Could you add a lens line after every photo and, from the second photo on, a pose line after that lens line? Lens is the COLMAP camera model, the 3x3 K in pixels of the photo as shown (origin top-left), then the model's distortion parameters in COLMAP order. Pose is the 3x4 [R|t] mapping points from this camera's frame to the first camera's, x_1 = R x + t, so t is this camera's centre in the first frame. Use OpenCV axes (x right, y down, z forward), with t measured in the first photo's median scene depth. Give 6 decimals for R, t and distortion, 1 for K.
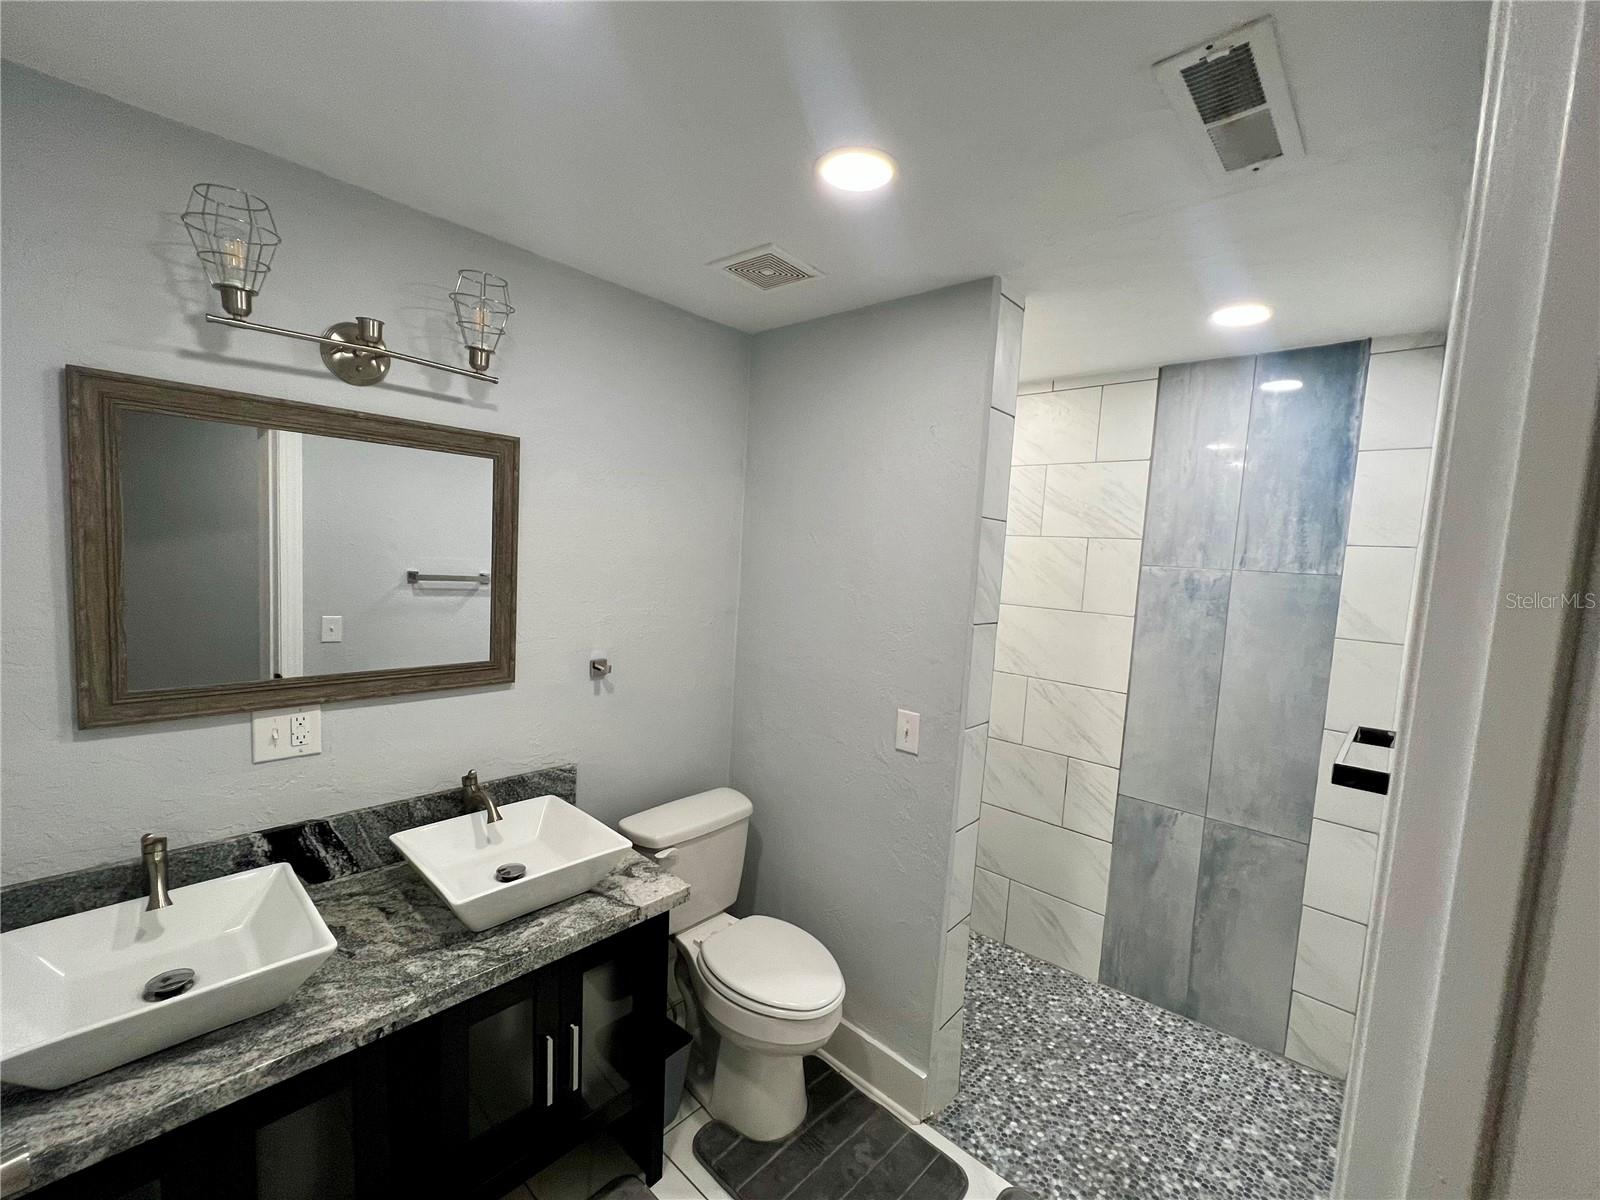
lens RADIAL K [[648.8, 0, 801.1], [0, 648.8, 605.5], [0, 0, 1]] dist [0.002519, 0.000029]
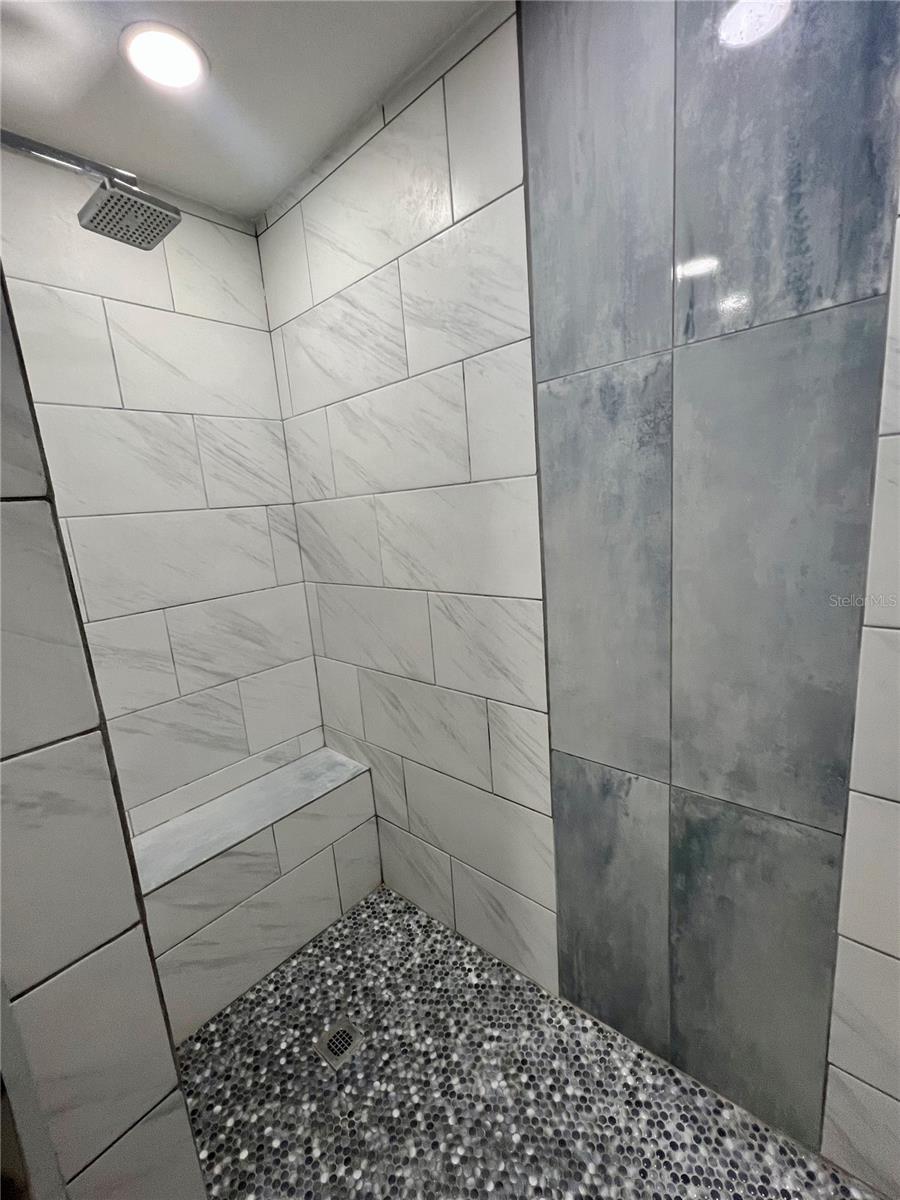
lens RADIAL K [[505.5, 0, 426.5], [0, 505.5, 599.3], [0, 0, 1]] dist [0.000788, -0.000312]
pose [[0.991011, -0.132650, -0.017359, 0.428276], [0.133729, 0.985864, 0.100939, 0.076232], [0.003725, -0.102353, 0.994741, 0.546842]]
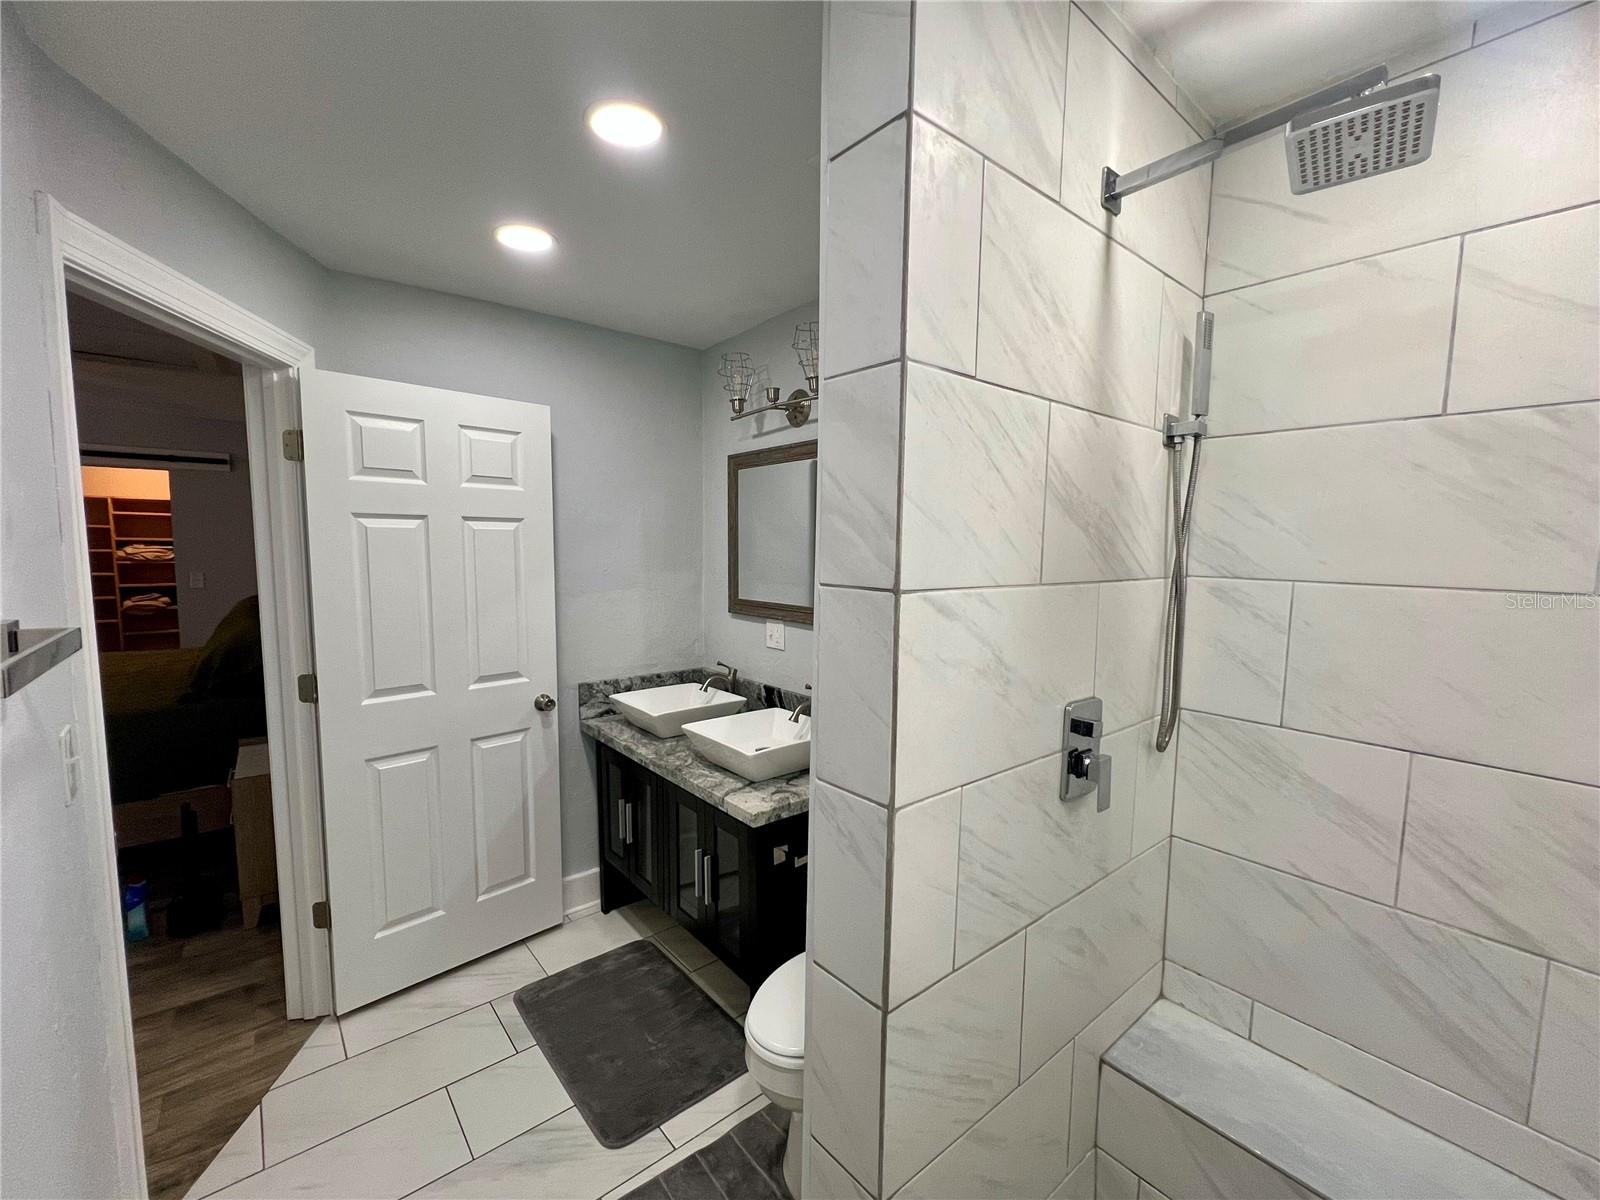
lens RADIAL K [[648.8, 0, 801.1], [0, 648.8, 605.5], [0, 0, 1]] dist [0.002519, 0.000029]
pose [[-0.106072, 0.038419, -0.993616, 0.625813], [-0.101394, 0.993627, 0.049243, 0.015223], [0.989175, 0.105970, -0.101500, 0.809209]]
